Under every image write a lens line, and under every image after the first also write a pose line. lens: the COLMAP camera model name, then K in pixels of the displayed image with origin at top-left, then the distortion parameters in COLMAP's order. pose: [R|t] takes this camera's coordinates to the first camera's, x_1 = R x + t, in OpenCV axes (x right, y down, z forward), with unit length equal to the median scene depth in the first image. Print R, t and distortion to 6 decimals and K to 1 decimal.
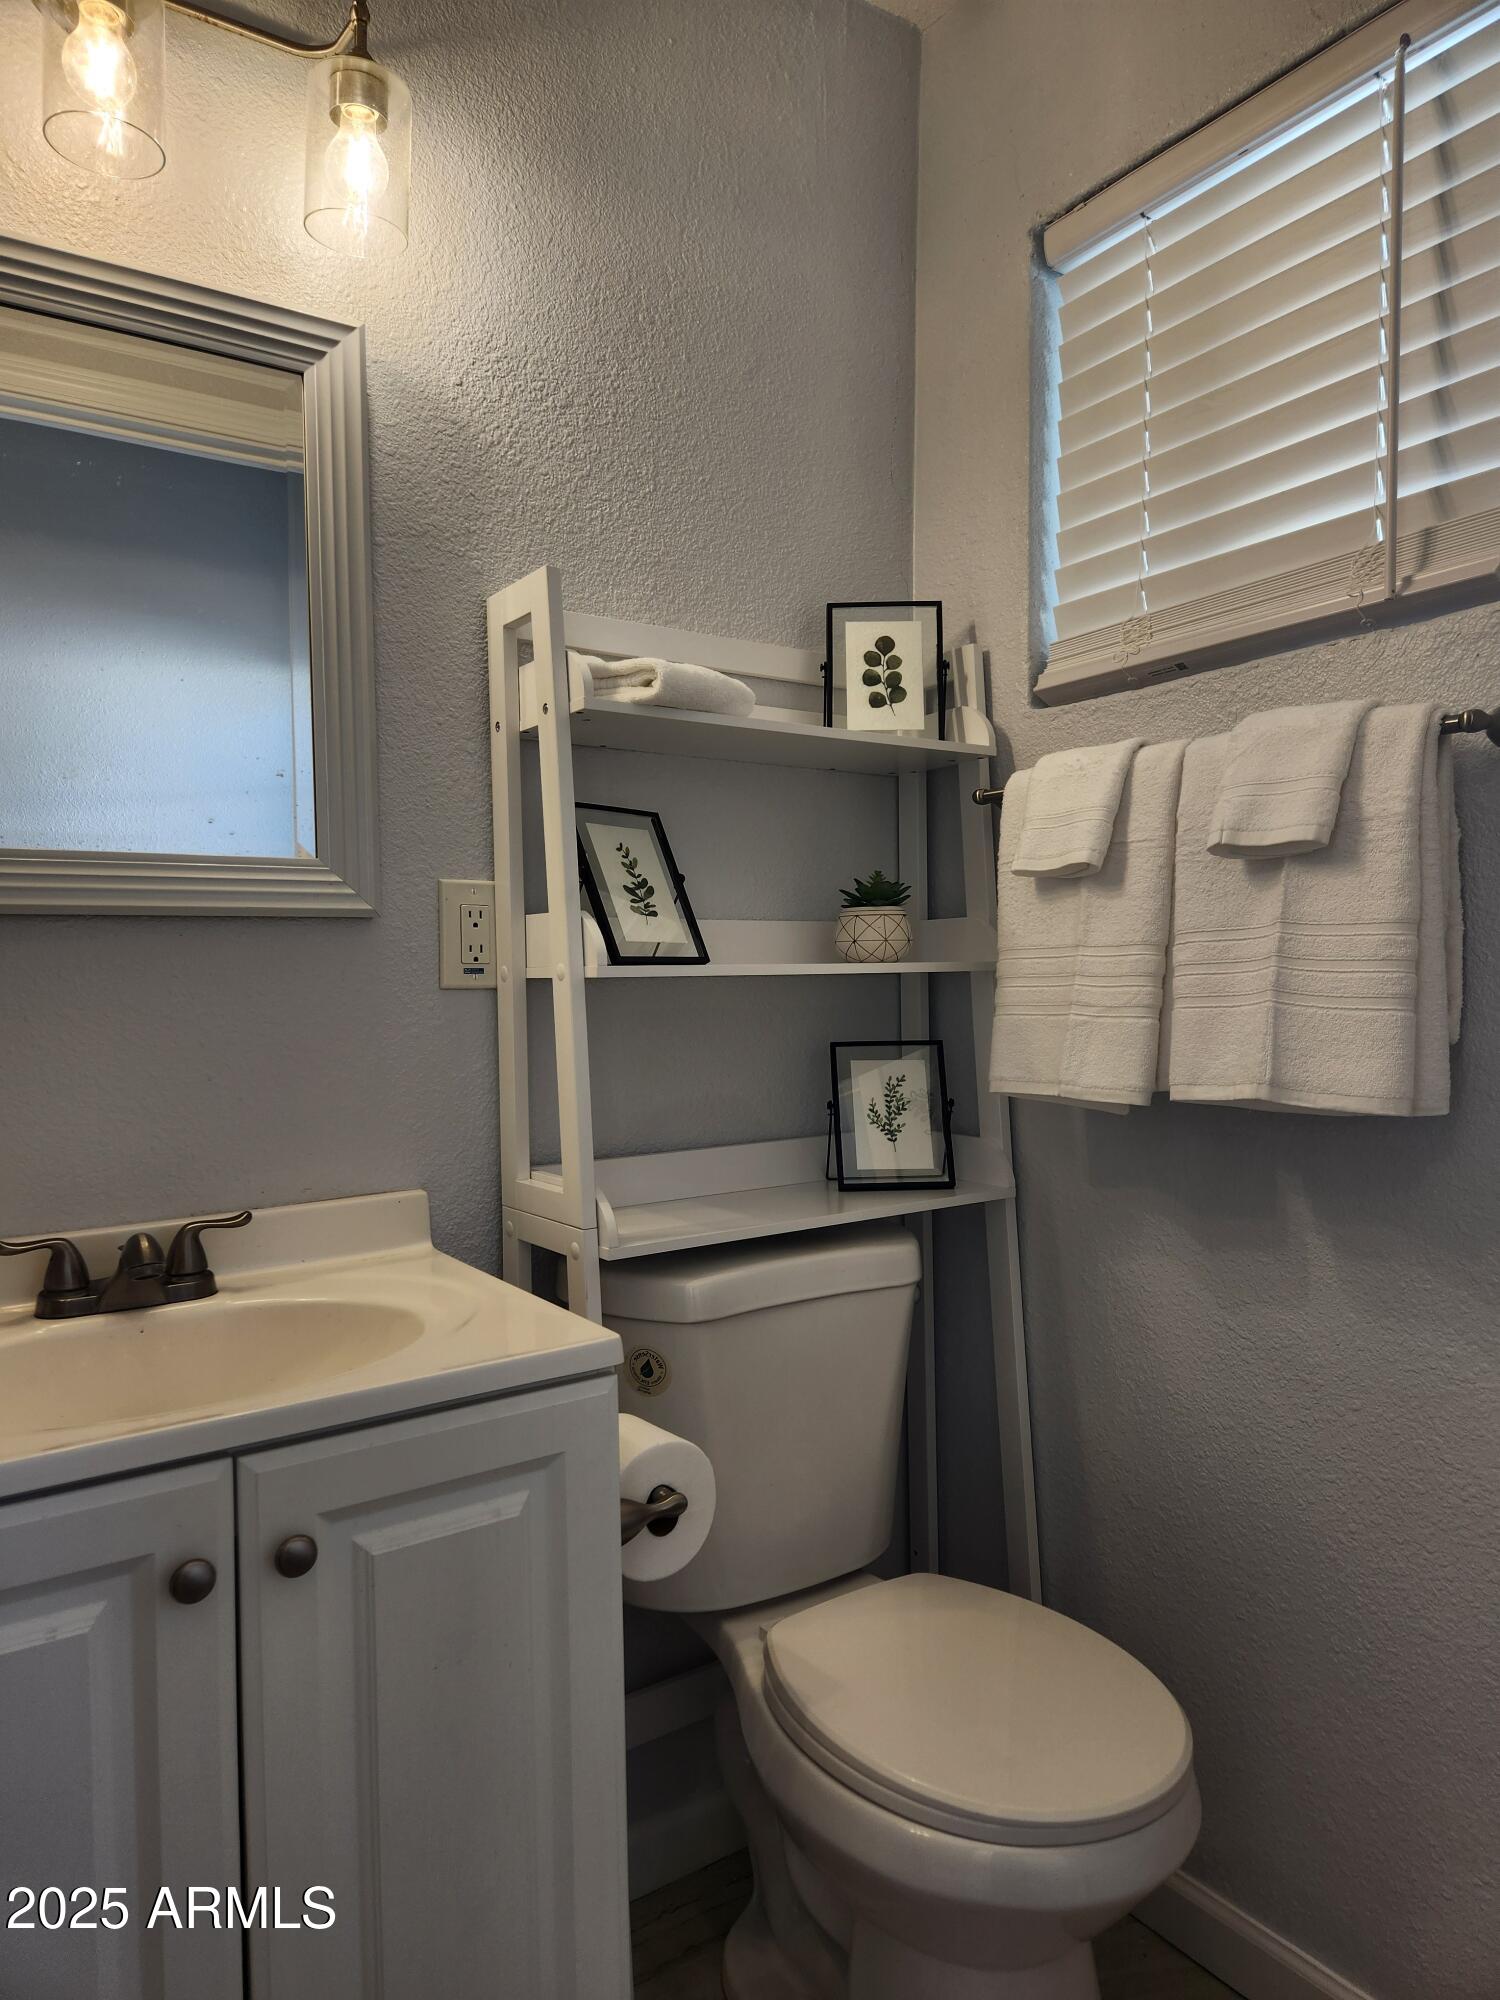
lens RADIAL K [[1336.3, 0, 750.0], [0, 1336.3, 1008.4], [0, 0, 1]] dist [0.084987, -0.066165]
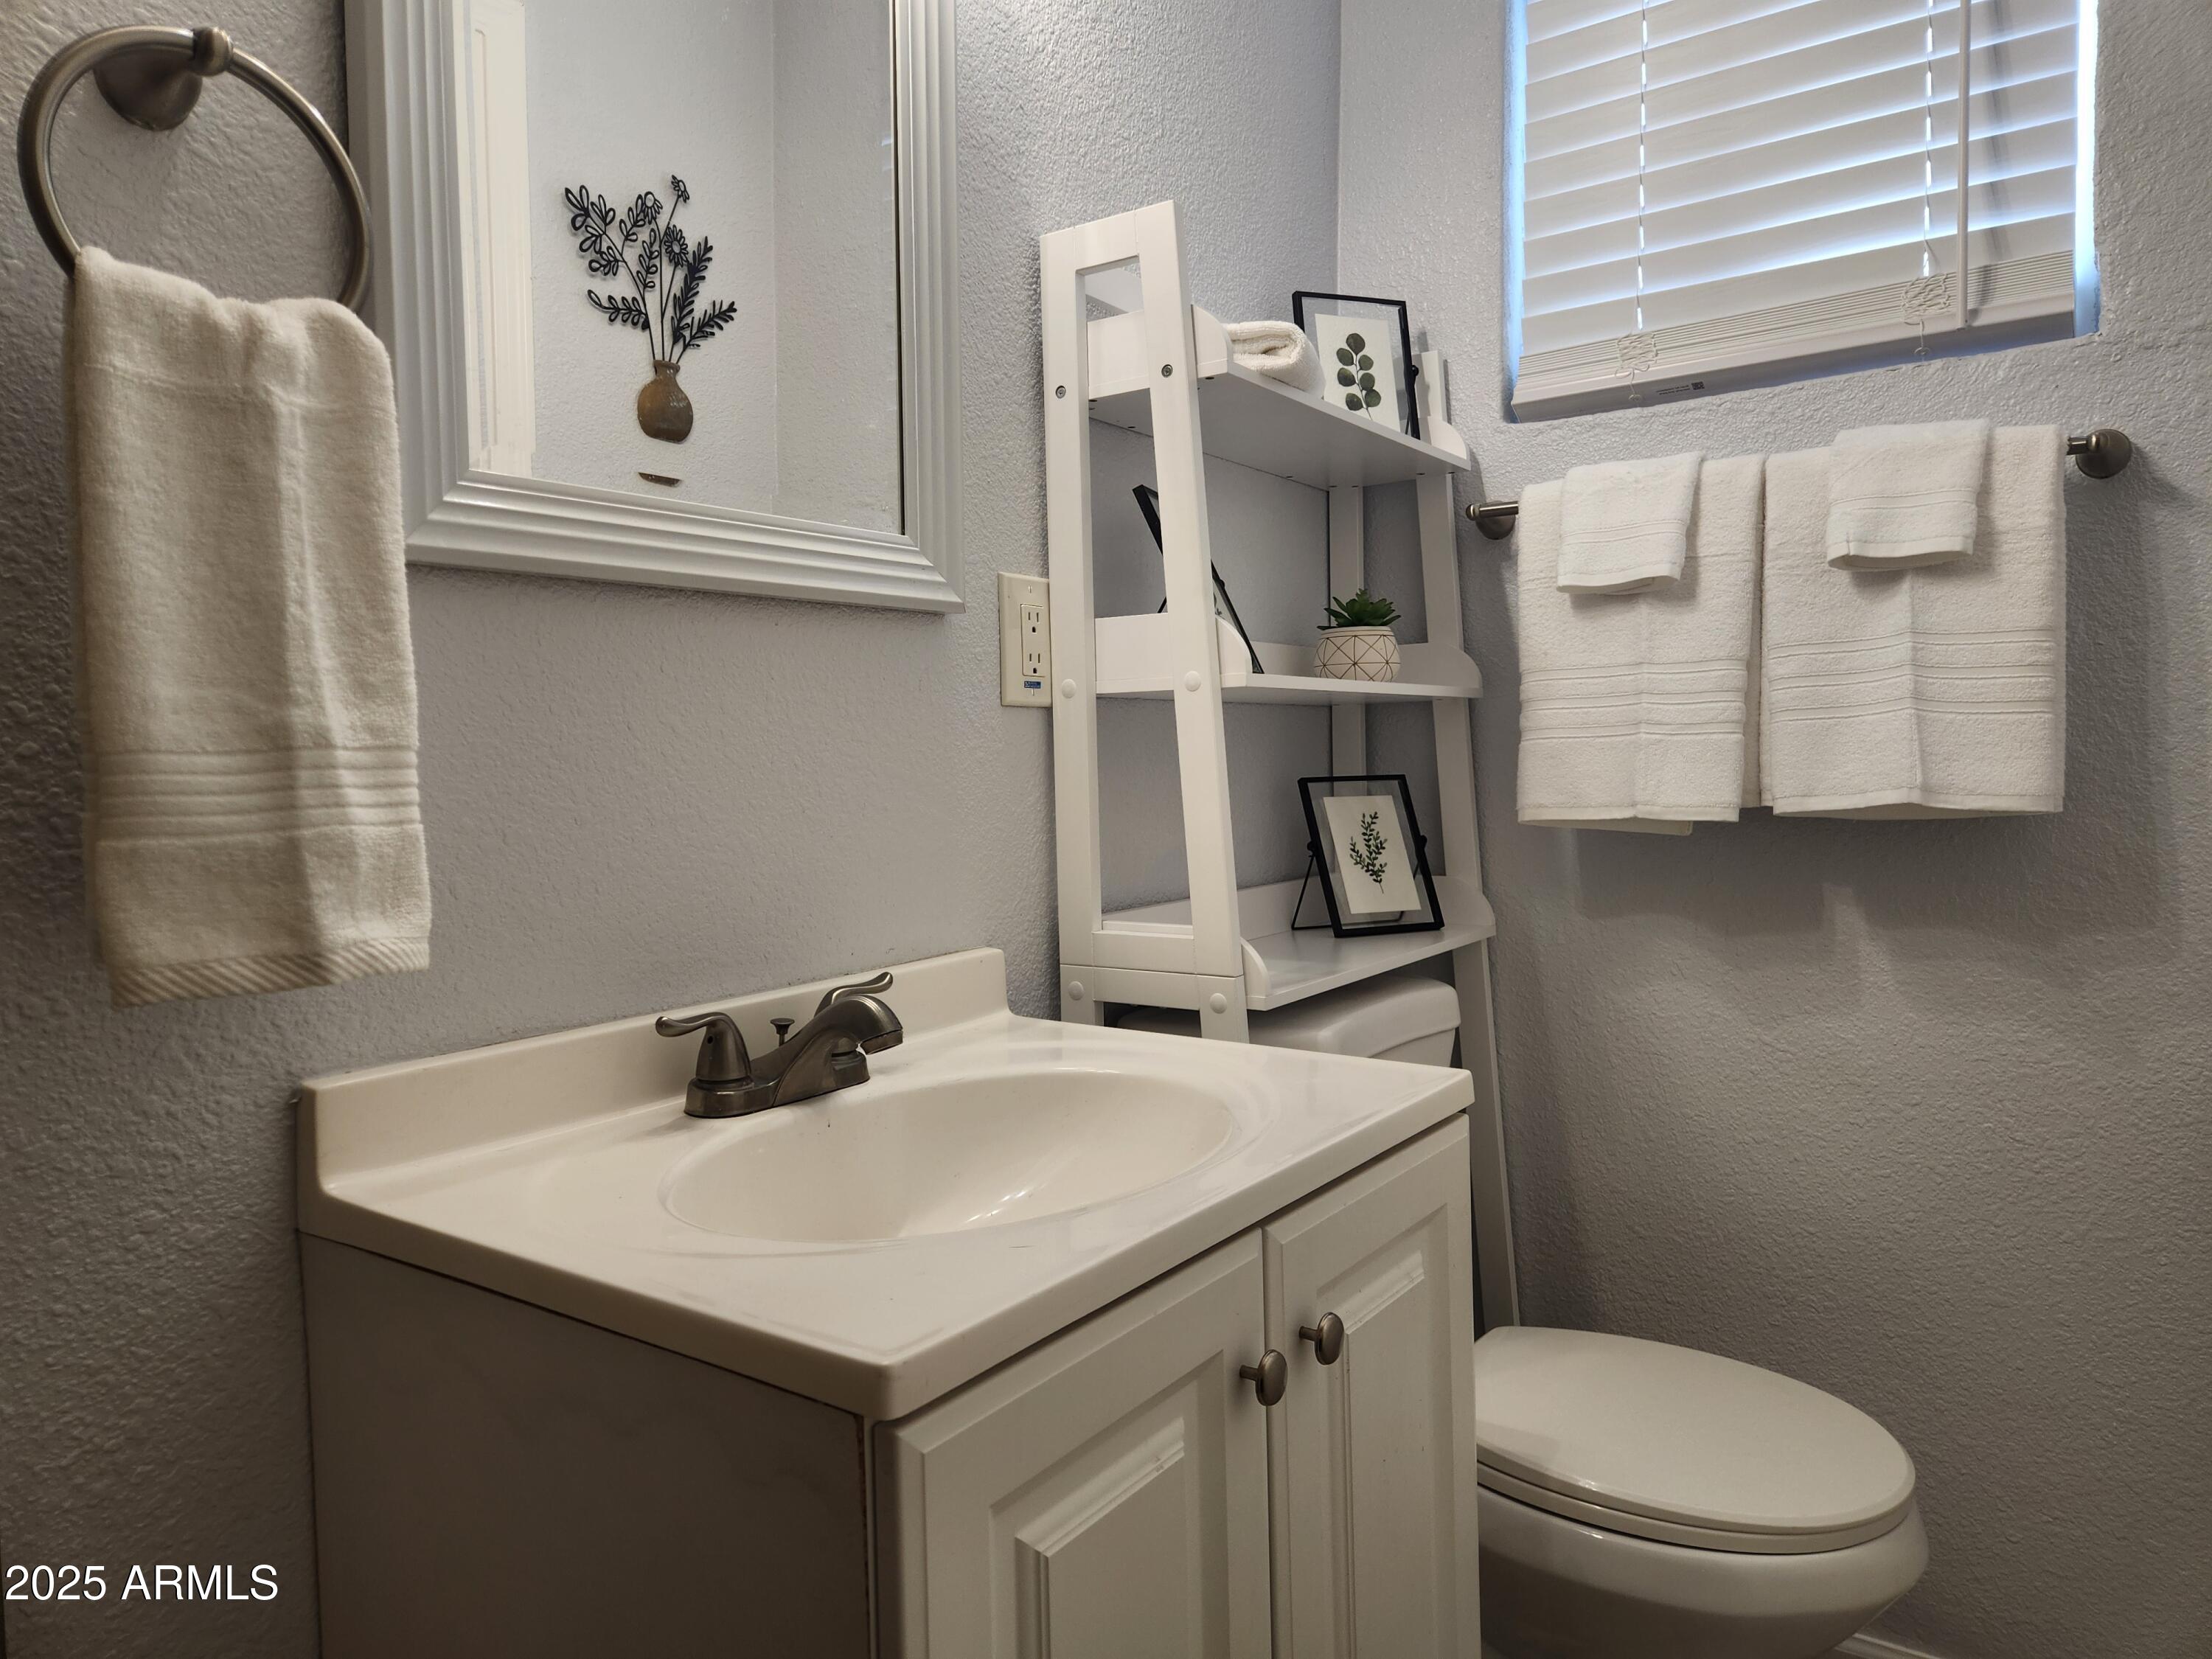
lens RADIAL K [[1477.9, 0, 1116.5], [0, 1477.9, 816.0], [0, 0, 1]] dist [0.082641, -0.068423]
pose [[0.935074, -0.019664, 0.353907, -0.483508], [0.016611, 0.999794, 0.011664, 0.043900], [-0.354064, -0.005028, 0.935208, 0.119696]]
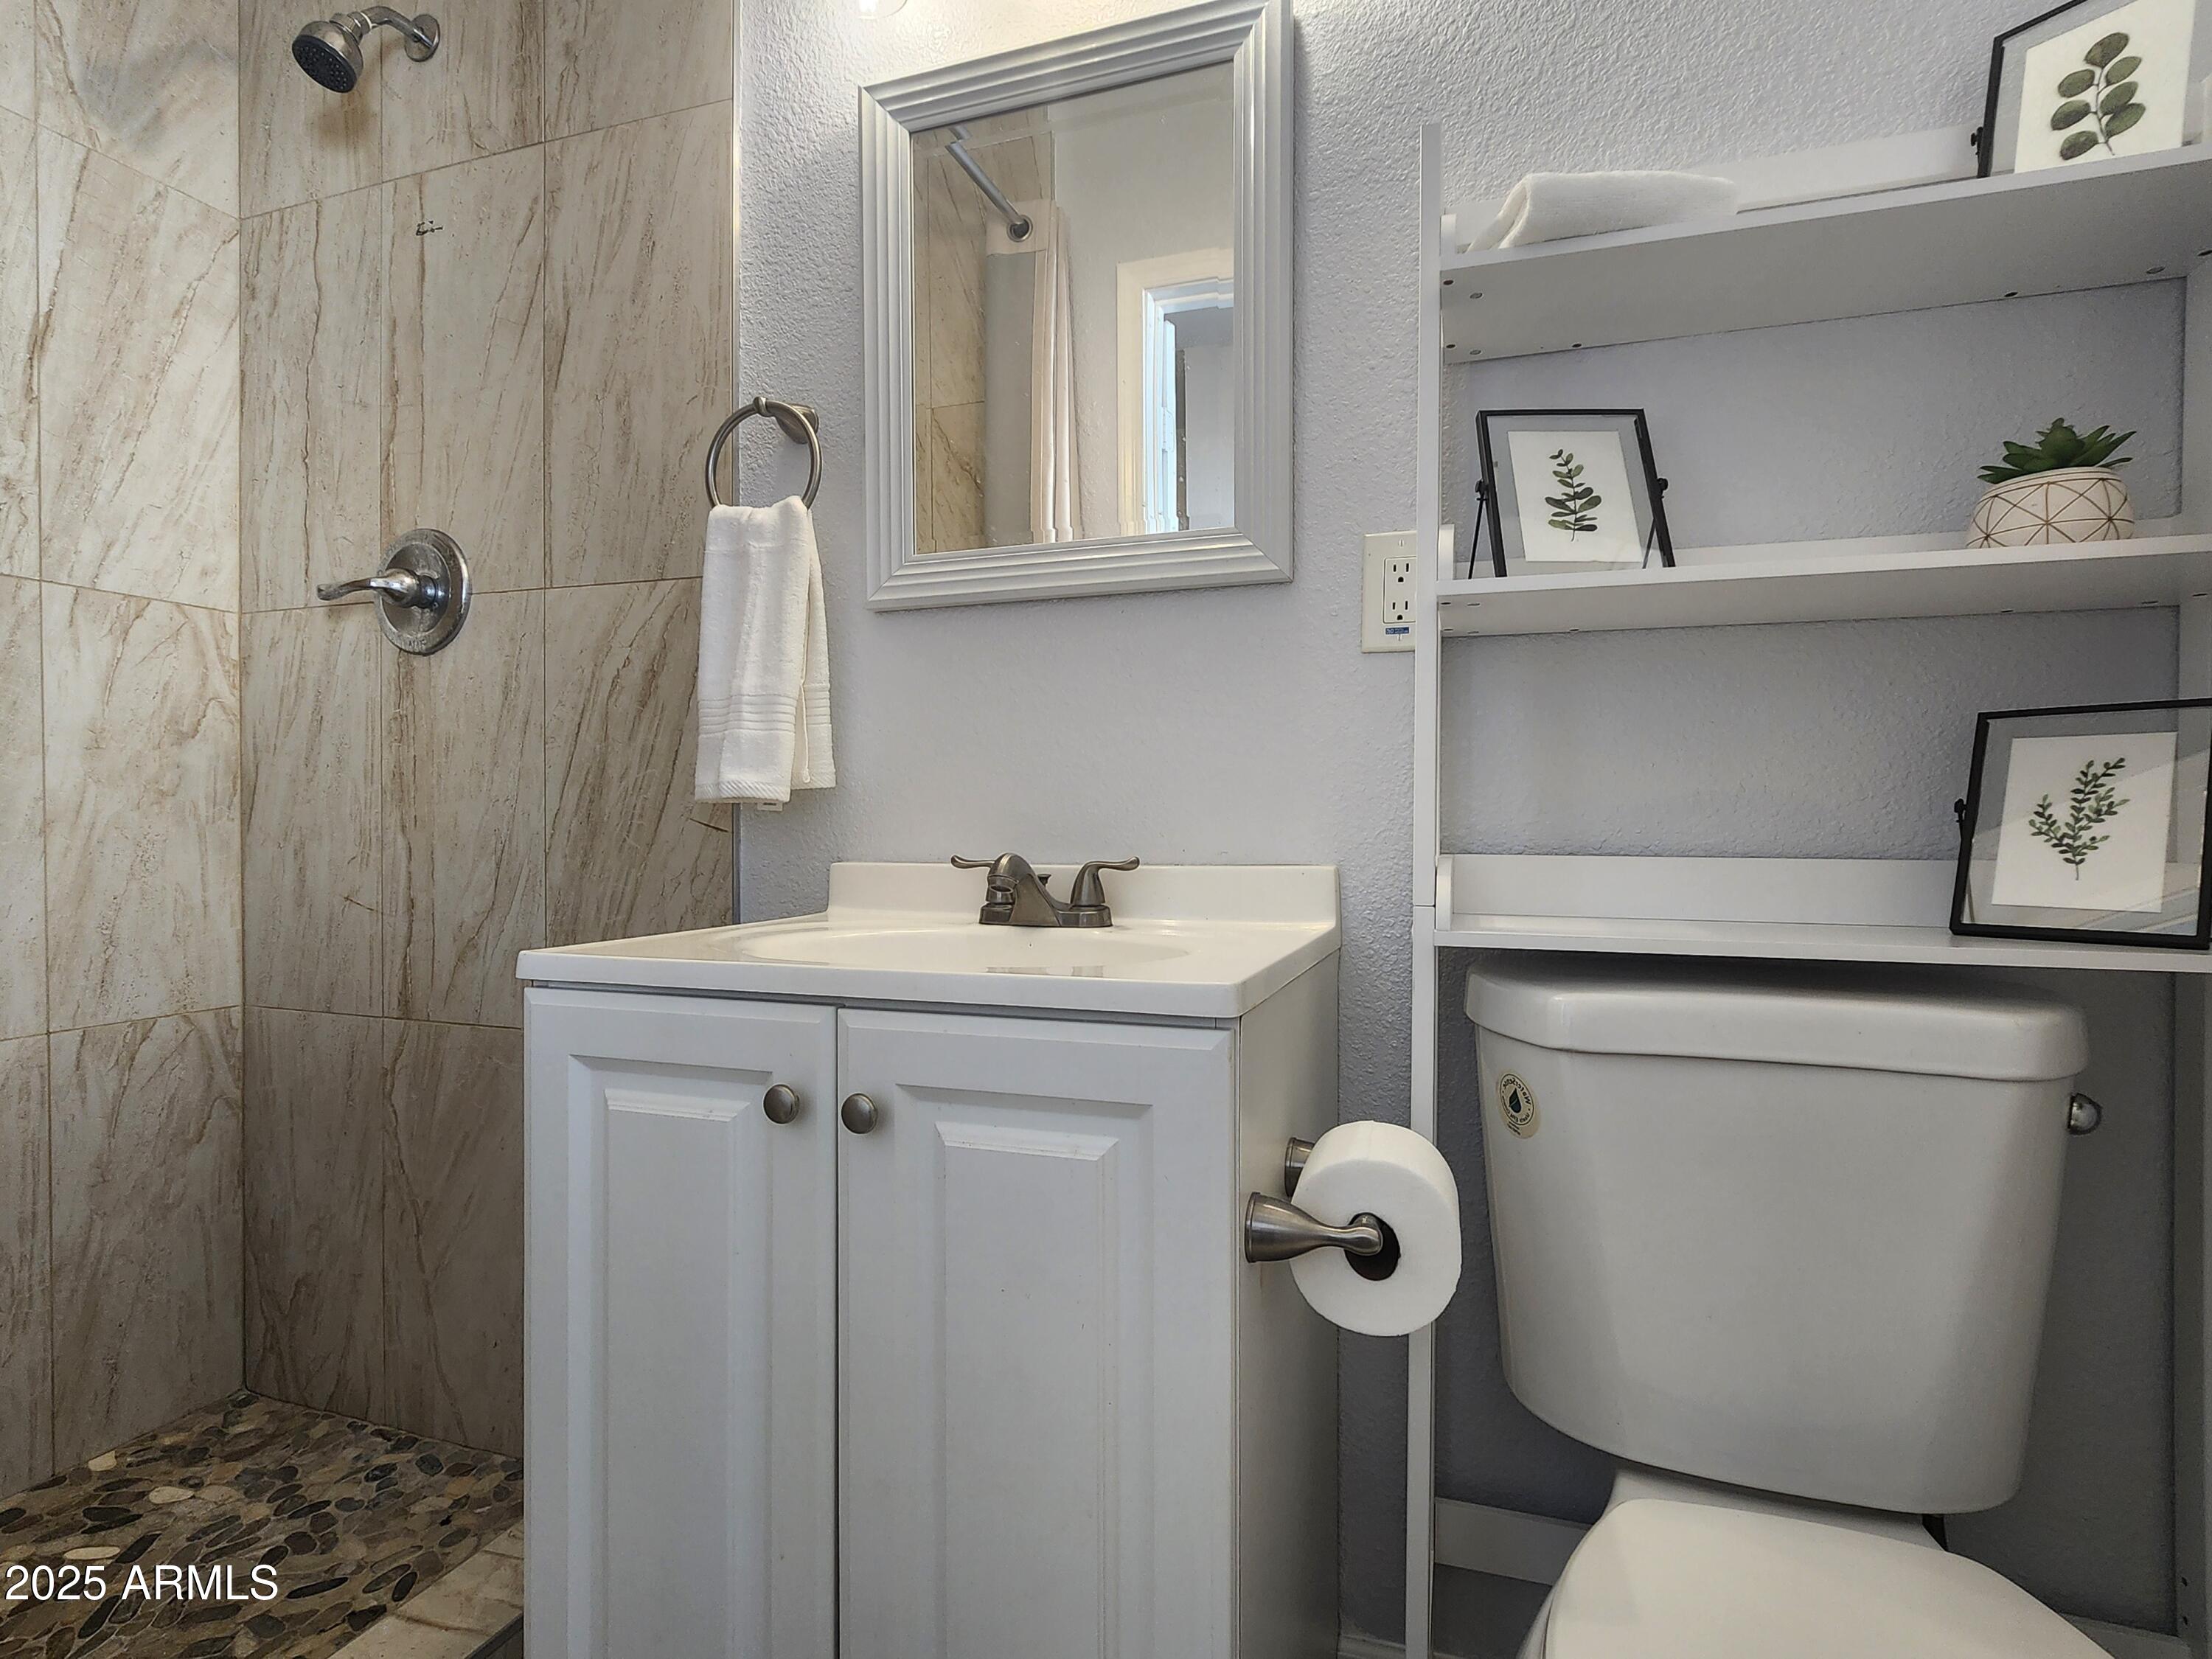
lens RADIAL K [[1098.9, 0, 1126.0], [0, 1098.9, 836.9], [0, 0, 1]] dist [-0.003975, 0.006711]
pose [[0.604028, 0.022908, -0.796634, 0.275850], [-0.037324, 0.999303, 0.000435, 0.117298], [0.796089, 0.029471, 0.604462, 0.410005]]
